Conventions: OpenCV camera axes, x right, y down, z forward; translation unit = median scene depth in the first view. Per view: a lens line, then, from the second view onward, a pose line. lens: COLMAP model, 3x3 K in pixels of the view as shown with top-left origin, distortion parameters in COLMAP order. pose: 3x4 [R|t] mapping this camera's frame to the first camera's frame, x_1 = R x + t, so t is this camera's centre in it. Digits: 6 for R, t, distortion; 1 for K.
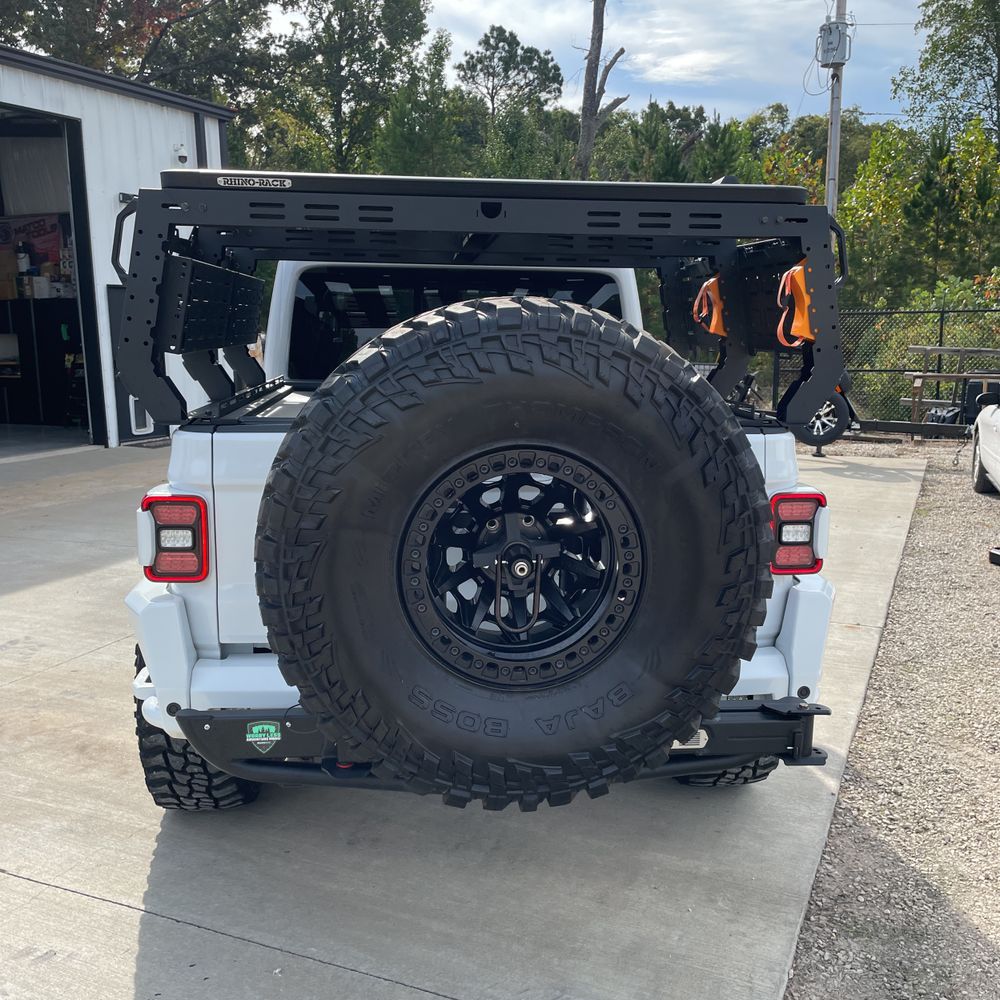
lens RADIAL K [[1003.5, 0, 502.4], [0, 1003.5, 490.4], [0, 0, 1]] dist [0.093624, -0.118840]
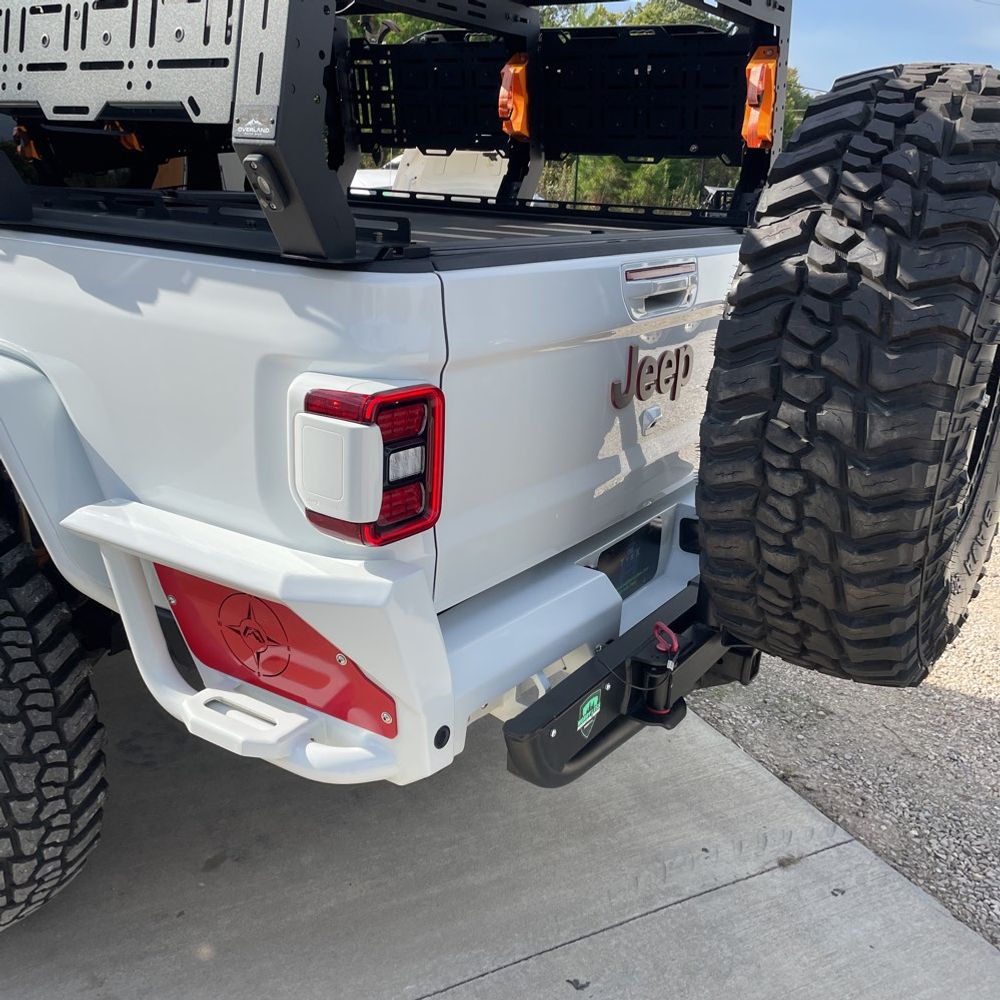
lens RADIAL K [[1009.2, 0, 493.1], [0, 1009.2, 487.3], [0, 0, 1]] dist [0.116792, -0.180598]
pose [[0.623809, -0.215287, 0.751342, -0.081623], [0.088903, 0.974621, 0.205452, -0.005937], [-0.776504, -0.061367, 0.627117, 0.067324]]
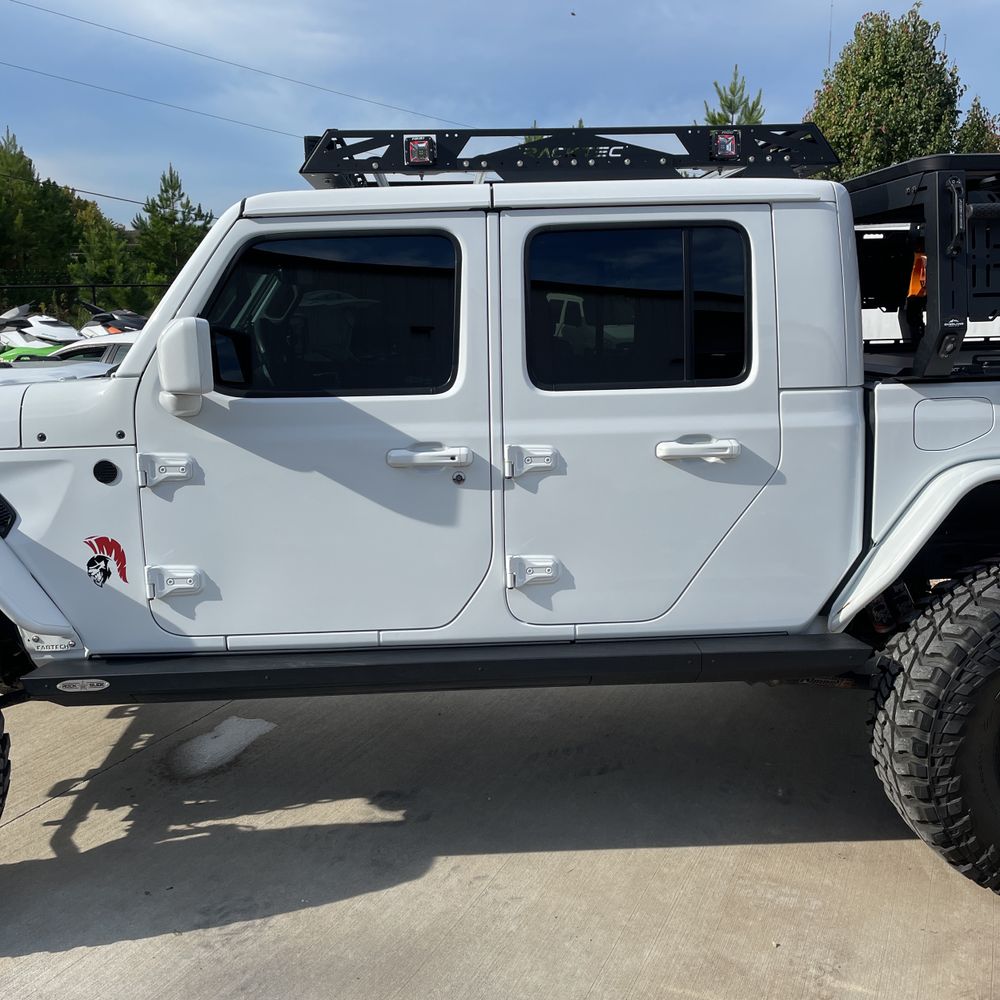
lens RADIAL K [[1003.5, 0, 502.4], [0, 1003.5, 490.4], [0, 0, 1]] dist [0.093624, -0.118840]
pose [[0.025854, -0.189683, 0.981505, -0.178086], [0.184066, 0.965949, 0.181828, -0.038728], [-0.982574, 0.175961, 0.059887, 0.229803]]
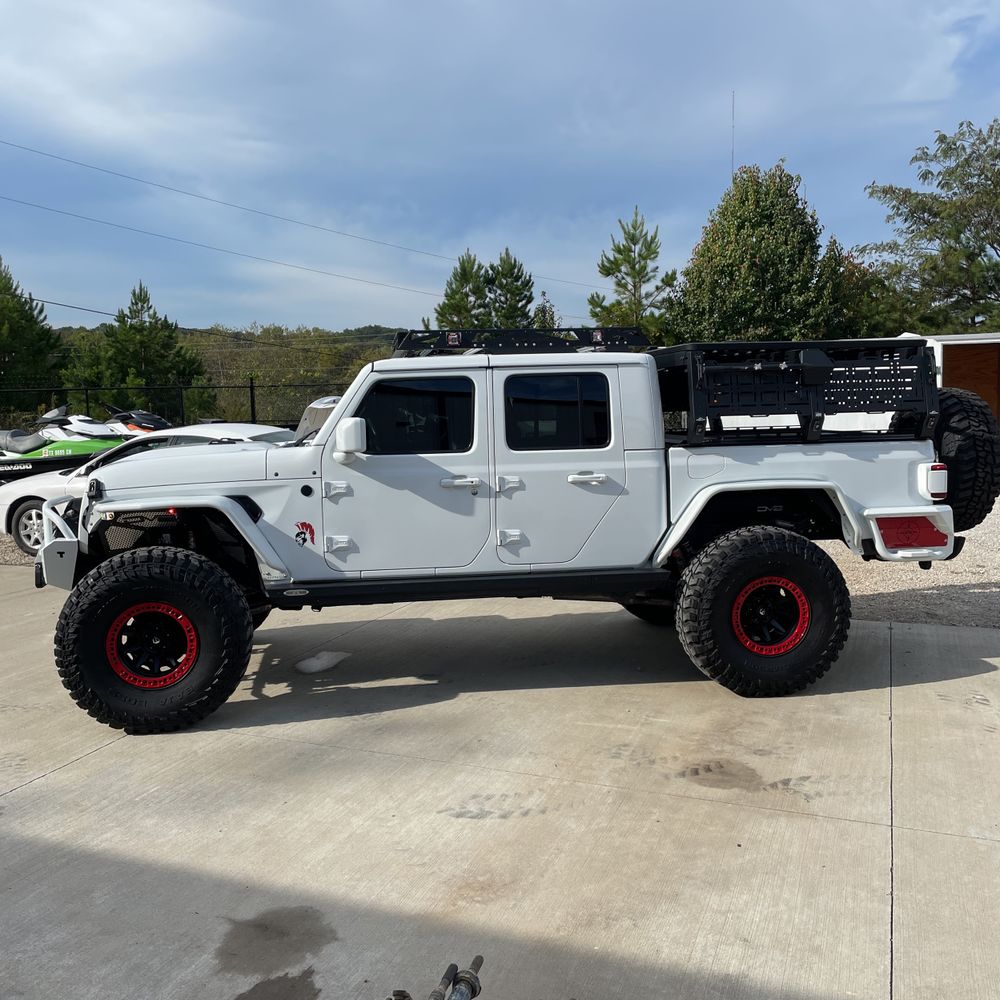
lens RADIAL K [[1009.2, 0, 493.1], [0, 1009.2, 487.3], [0, 0, 1]] dist [0.116792, -0.180598]
pose [[-0.040078, -0.093136, 0.994846, -0.322019], [0.185339, 0.977675, 0.098995, -0.045203], [-0.981857, 0.188352, -0.021922, 0.243564]]
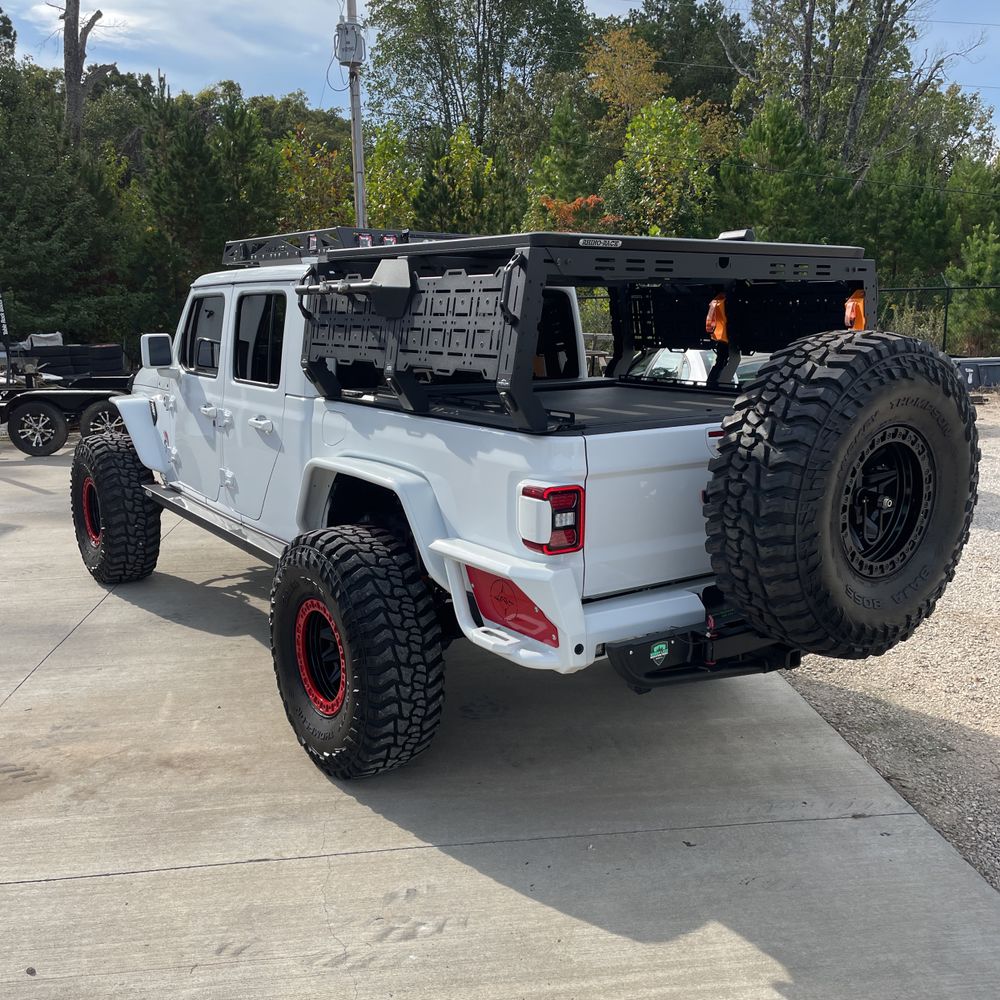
lens RADIAL K [[1012.4, 0, 500.0], [0, 1012.4, 500.0], [0, 0, 1]] dist [0.101608, -0.131047]
pose [[0.864804, -0.105079, 0.490992, -0.115310], [0.091241, 0.994464, 0.052123, -0.005847], [-0.493750, -0.000277, 0.869604, -0.009504]]
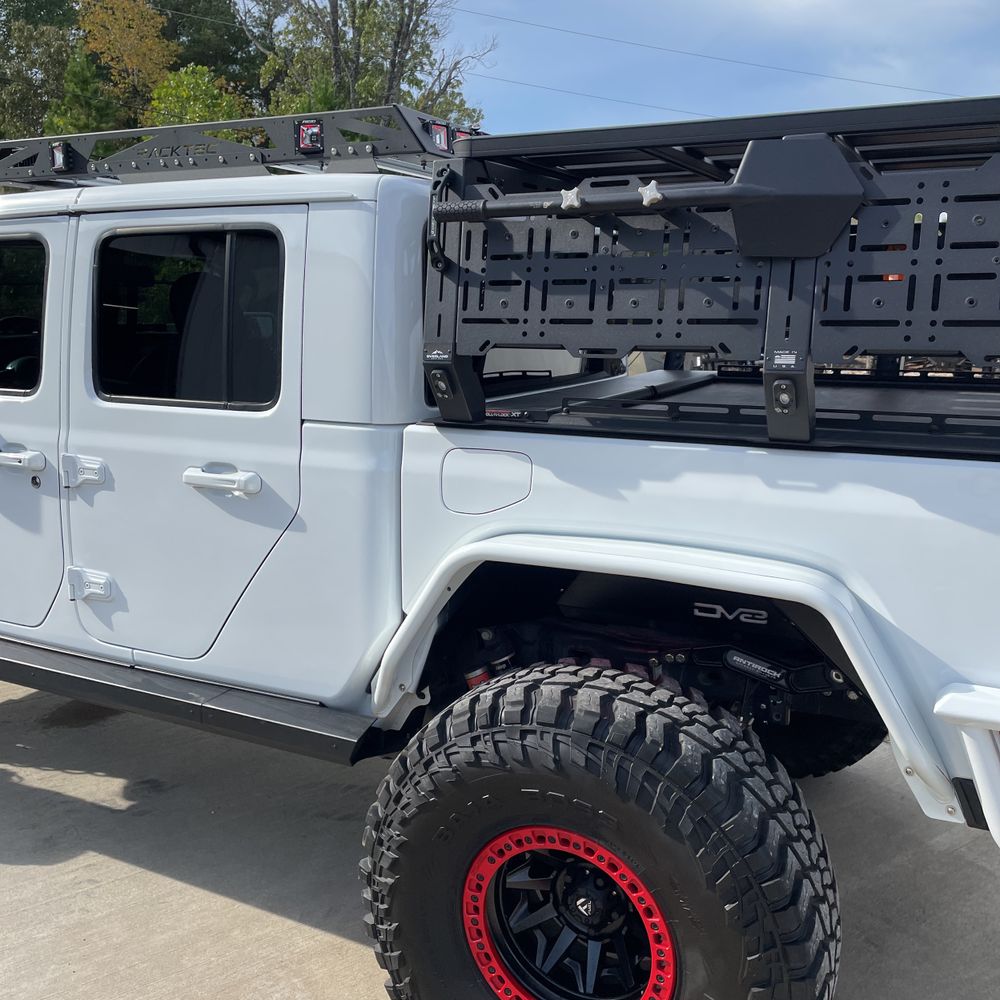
lens RADIAL K [[1019.9, 0, 500.0], [0, 1019.9, 500.0], [0, 0, 1]] dist [0.087770, -0.119287]
pose [[0.522618, -0.171775, 0.835083, -0.131296], [0.142647, 0.983303, 0.112991, -0.022066], [-0.840549, 0.060071, 0.538395, 0.121122]]
